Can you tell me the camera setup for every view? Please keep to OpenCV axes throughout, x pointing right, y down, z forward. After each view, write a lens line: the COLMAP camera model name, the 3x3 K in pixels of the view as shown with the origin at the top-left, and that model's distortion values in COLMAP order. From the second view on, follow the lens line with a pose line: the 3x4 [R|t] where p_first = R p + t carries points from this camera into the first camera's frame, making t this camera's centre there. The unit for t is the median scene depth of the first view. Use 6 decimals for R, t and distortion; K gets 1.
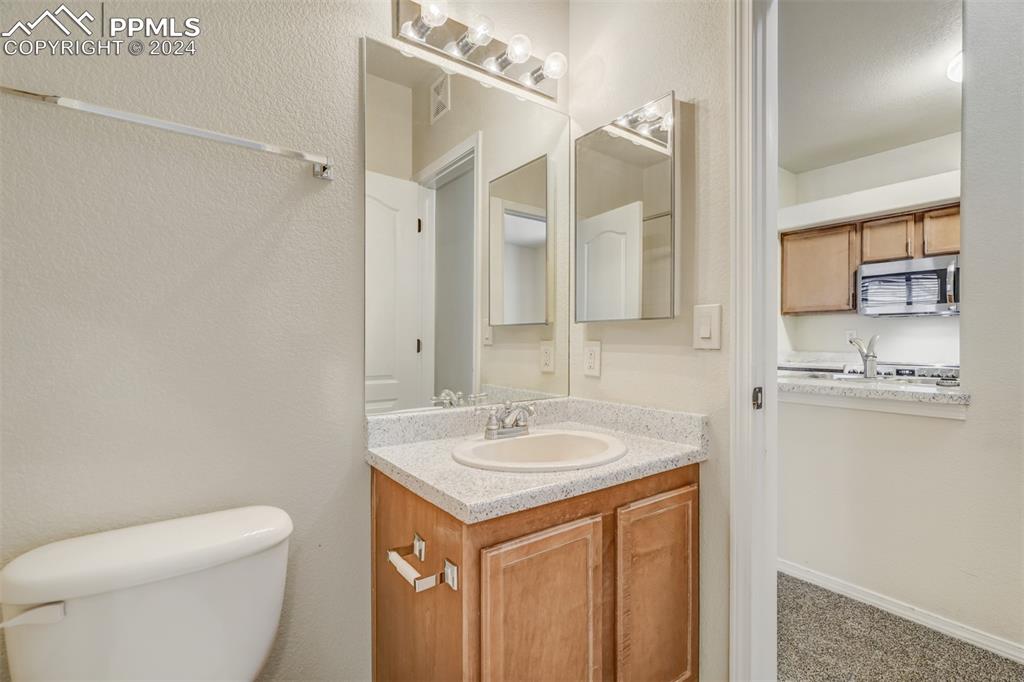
lens RADIAL K [[463.8, 0, 512.0], [0, 463.8, 341.0], [0, 0, 1]] dist [-0.000284, -0.000032]
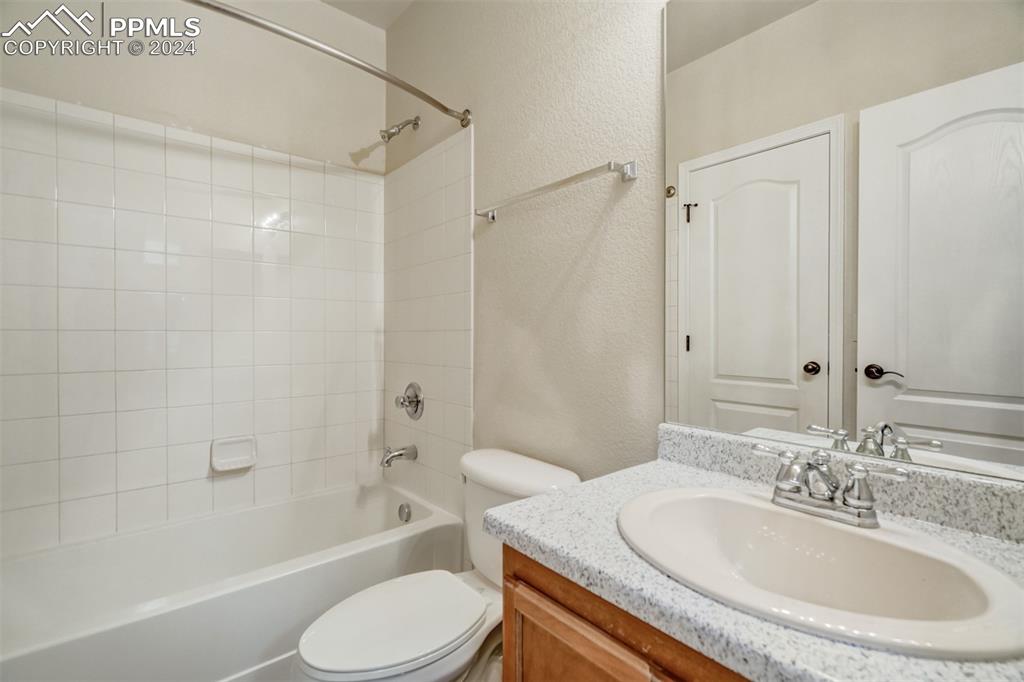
lens RADIAL K [[463.8, 0, 512.0], [0, 463.8, 341.0], [0, 0, 1]] dist [-0.000284, -0.000032]
pose [[0.057032, 0.015805, -0.998247, 0.670005], [0.002226, 0.999870, 0.015958, -0.014882], [0.998370, -0.003132, 0.056989, 0.767264]]
